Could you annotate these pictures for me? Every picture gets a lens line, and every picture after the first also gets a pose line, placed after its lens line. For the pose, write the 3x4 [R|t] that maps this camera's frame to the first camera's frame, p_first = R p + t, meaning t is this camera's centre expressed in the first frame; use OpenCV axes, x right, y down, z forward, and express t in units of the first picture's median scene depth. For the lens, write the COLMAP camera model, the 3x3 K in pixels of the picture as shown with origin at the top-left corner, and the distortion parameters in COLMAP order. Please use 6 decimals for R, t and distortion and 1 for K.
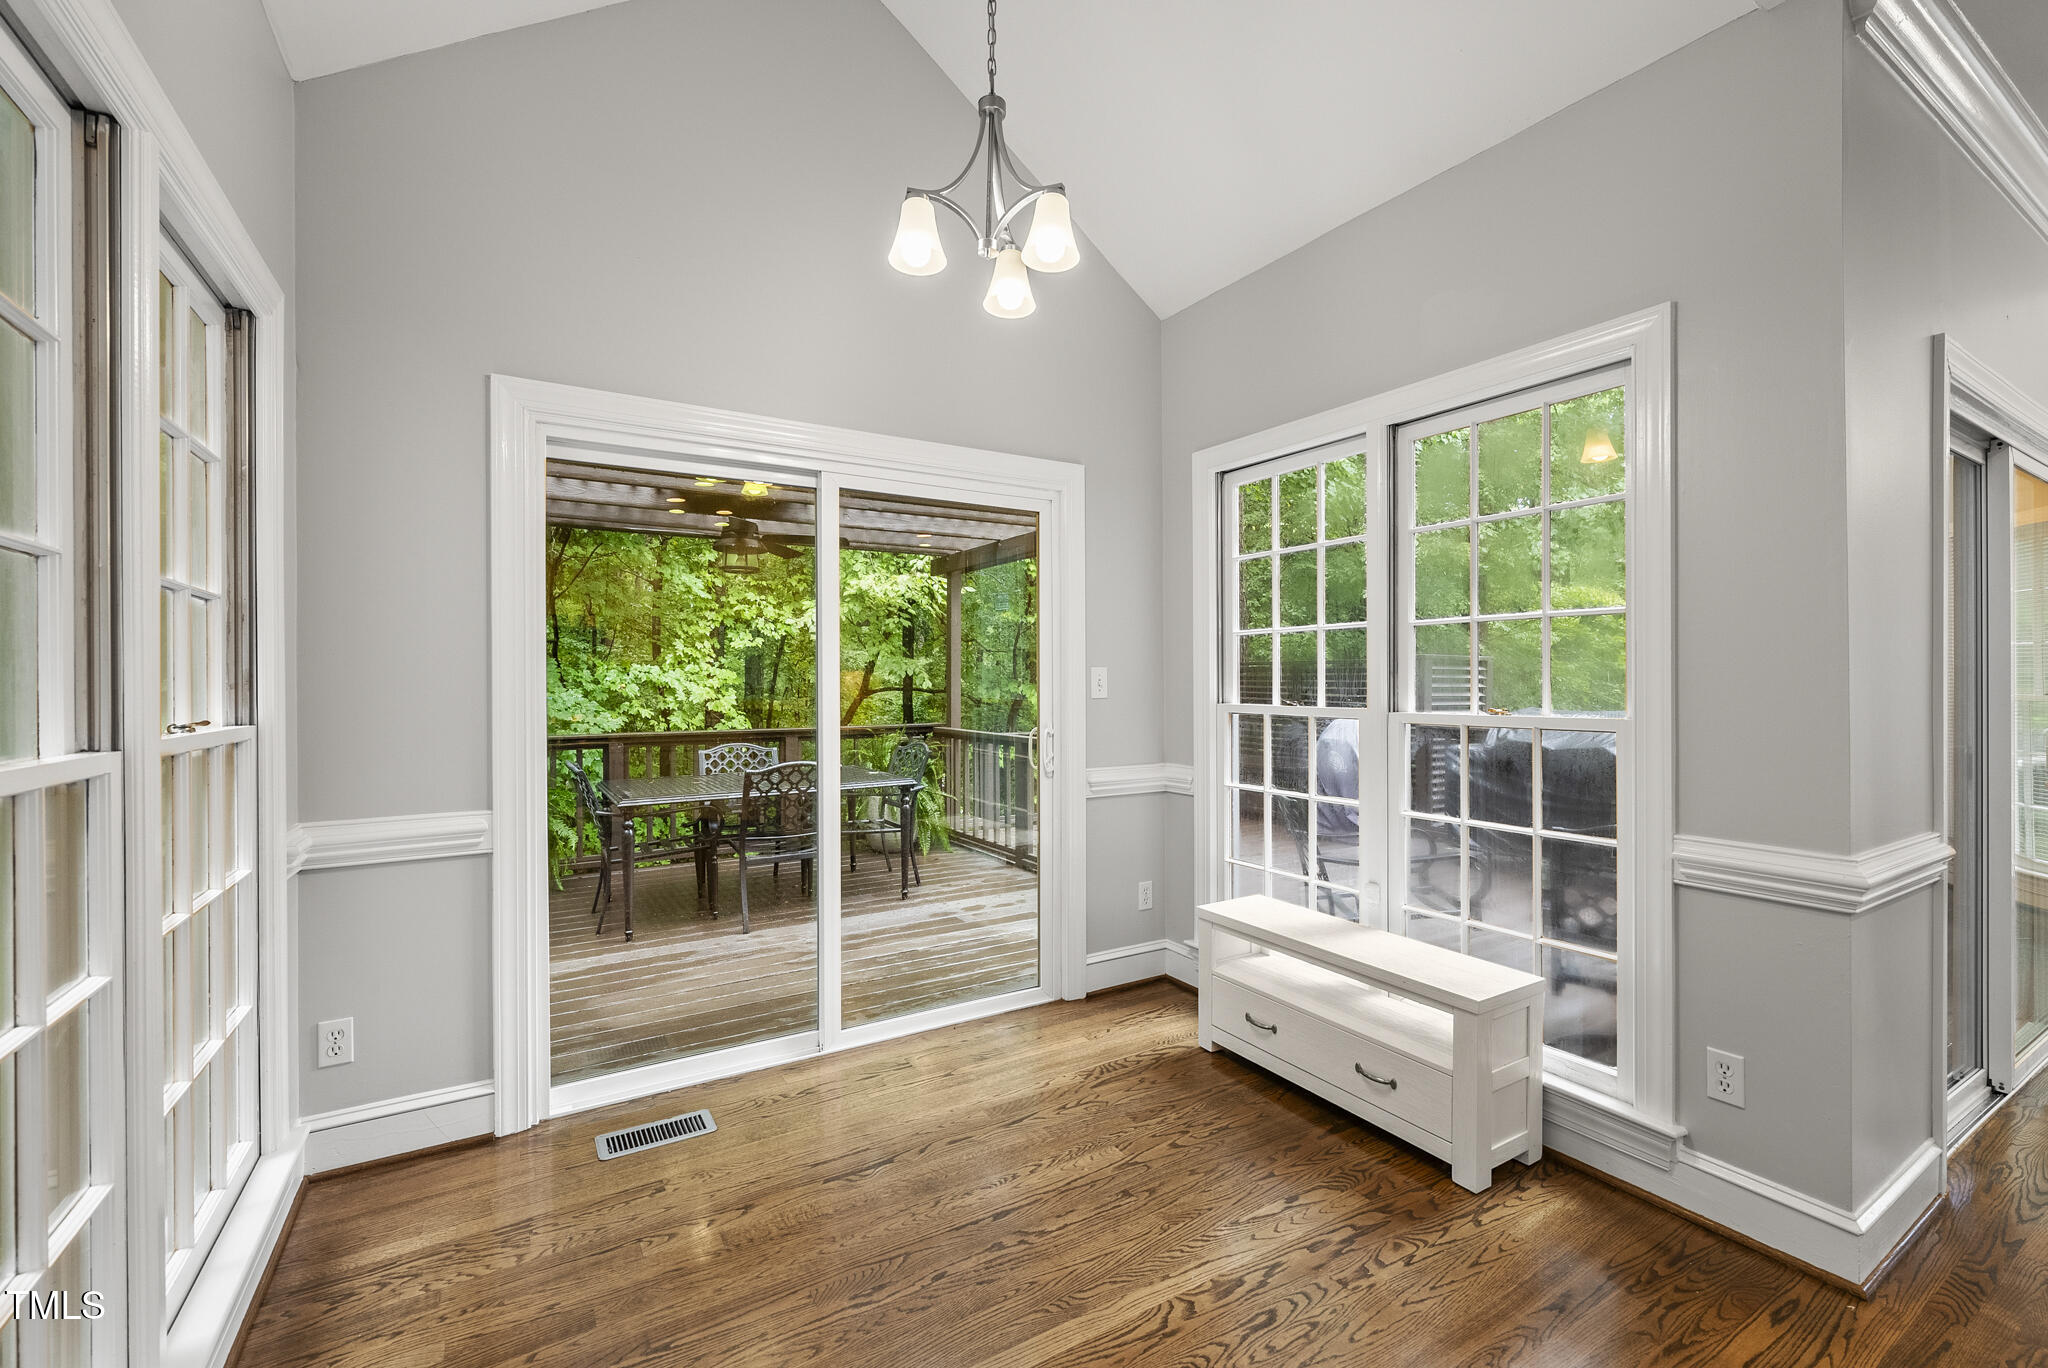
lens RADIAL K [[867.8, 0, 1024.5], [0, 867.8, 684.8], [0, 0, 1]] dist [-0.000506, -0.000390]
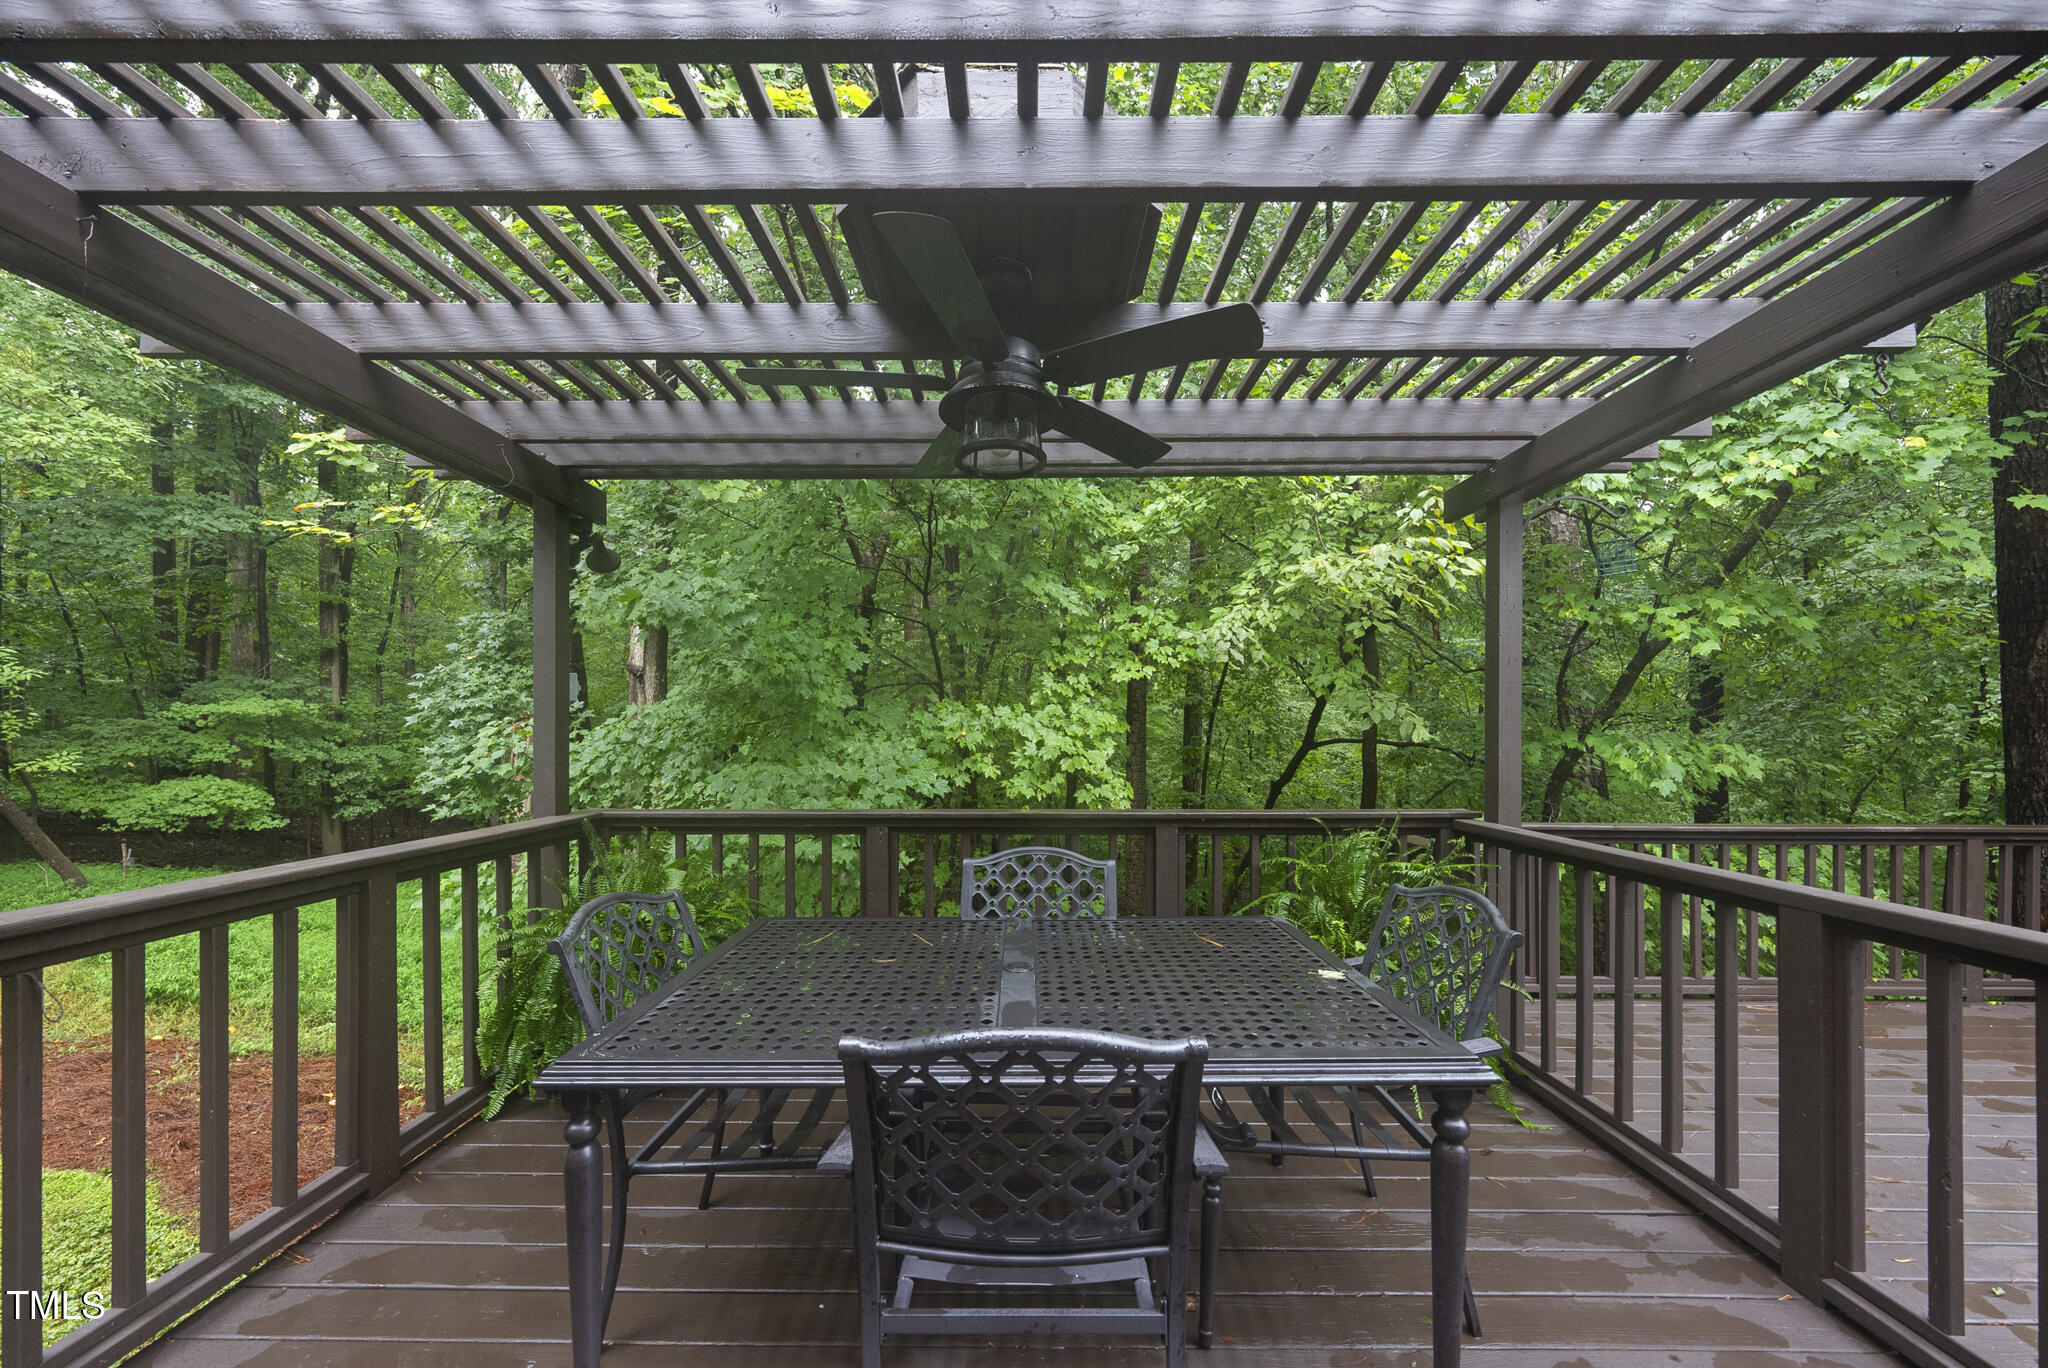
lens RADIAL K [[731.2, 0, 1020.3], [0, 731.2, 734.9], [0, 0, 1]] dist [-0.007007, 0.000058]
pose [[0.847704, 0.003894, -0.530455, -0.082932], [-0.004844, 0.999988, -0.000400, 0.001768], [0.530448, 0.002909, 0.847713, 0.453589]]
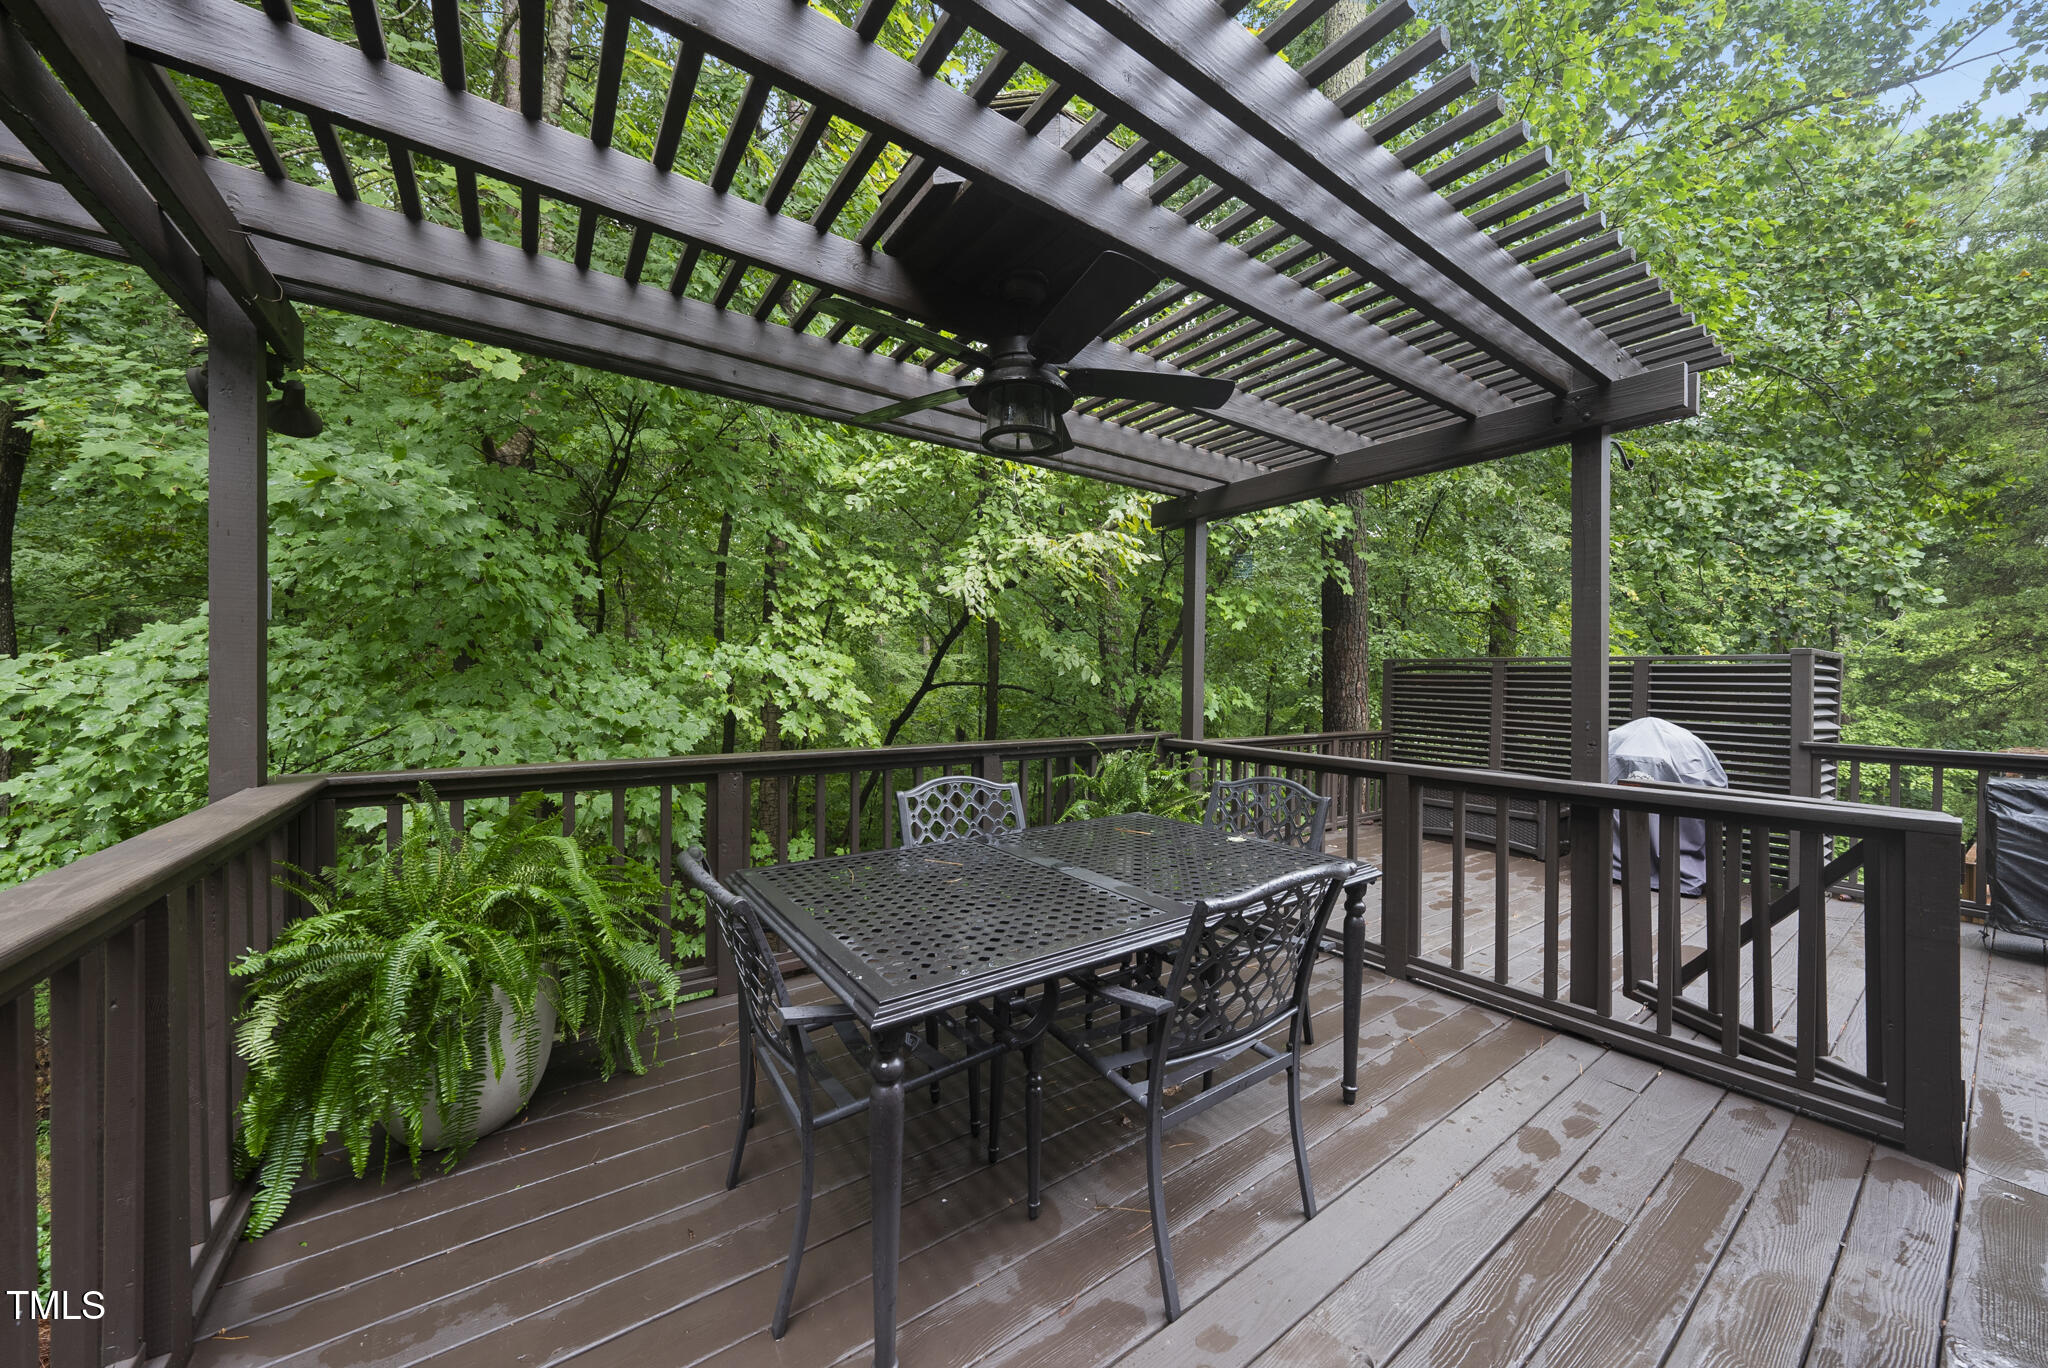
lens RADIAL K [[709.3, 0, 1026.0], [0, 709.3, 685.4], [0, 0, 1]] dist [-0.000713, 0.000384]
pose [[0.997671, 0.014385, 0.066682, -0.226076], [-0.014793, 0.999875, 0.005634, 0.003210], [-0.066593, -0.006608, 0.997758, 0.381506]]
